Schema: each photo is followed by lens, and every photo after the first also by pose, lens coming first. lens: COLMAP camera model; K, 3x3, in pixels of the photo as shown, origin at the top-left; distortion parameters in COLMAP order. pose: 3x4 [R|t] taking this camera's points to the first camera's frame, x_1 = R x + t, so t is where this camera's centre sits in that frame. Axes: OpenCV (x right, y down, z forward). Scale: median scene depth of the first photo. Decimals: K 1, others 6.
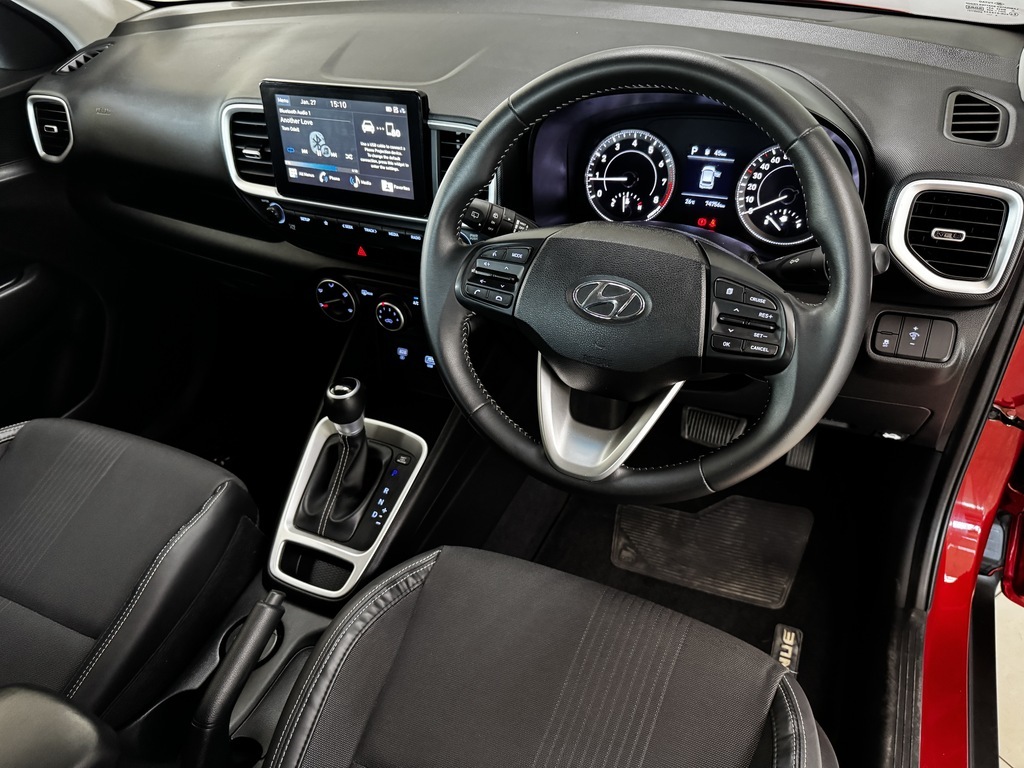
lens RADIAL K [[712.3, 0, 513.7], [0, 712.3, 374.7], [0, 0, 1]] dist [0.052070, -0.019301]
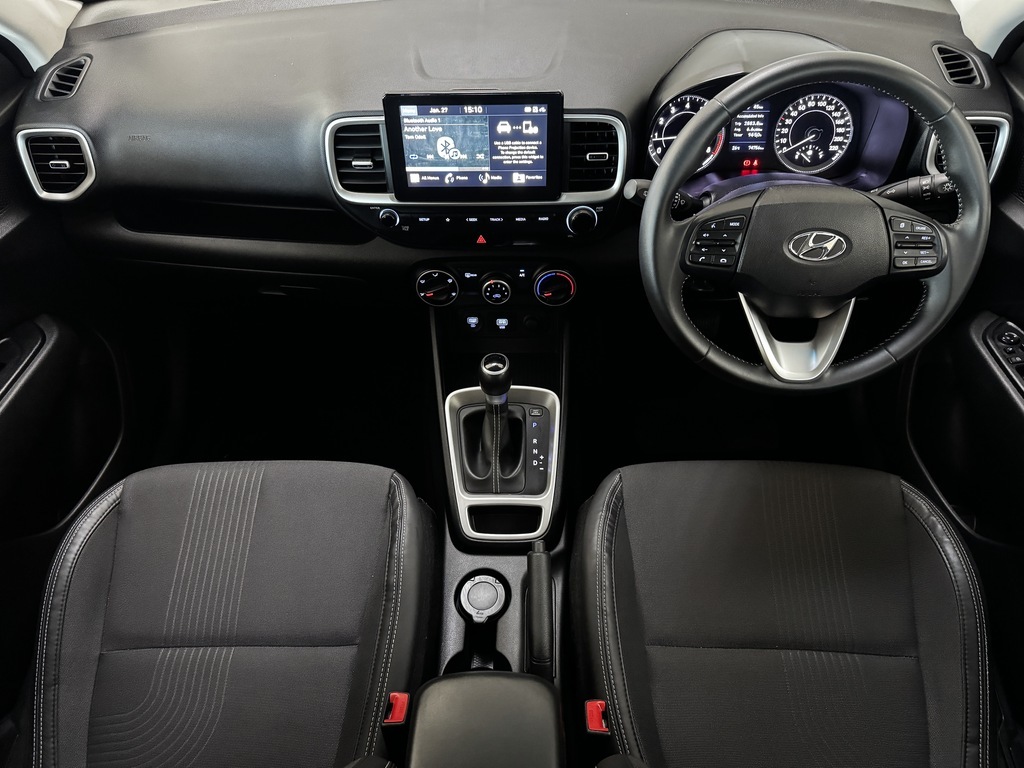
lens RADIAL K [[712.3, 0, 506.5], [0, 712.3, 386.5], [0, 0, 1]] dist [0.052070, -0.019301]
pose [[0.909056, -0.260413, 0.325273, -0.628919], [0.211787, 0.961057, 0.177529, -0.150560], [-0.358837, -0.092495, 0.928806, -0.054542]]
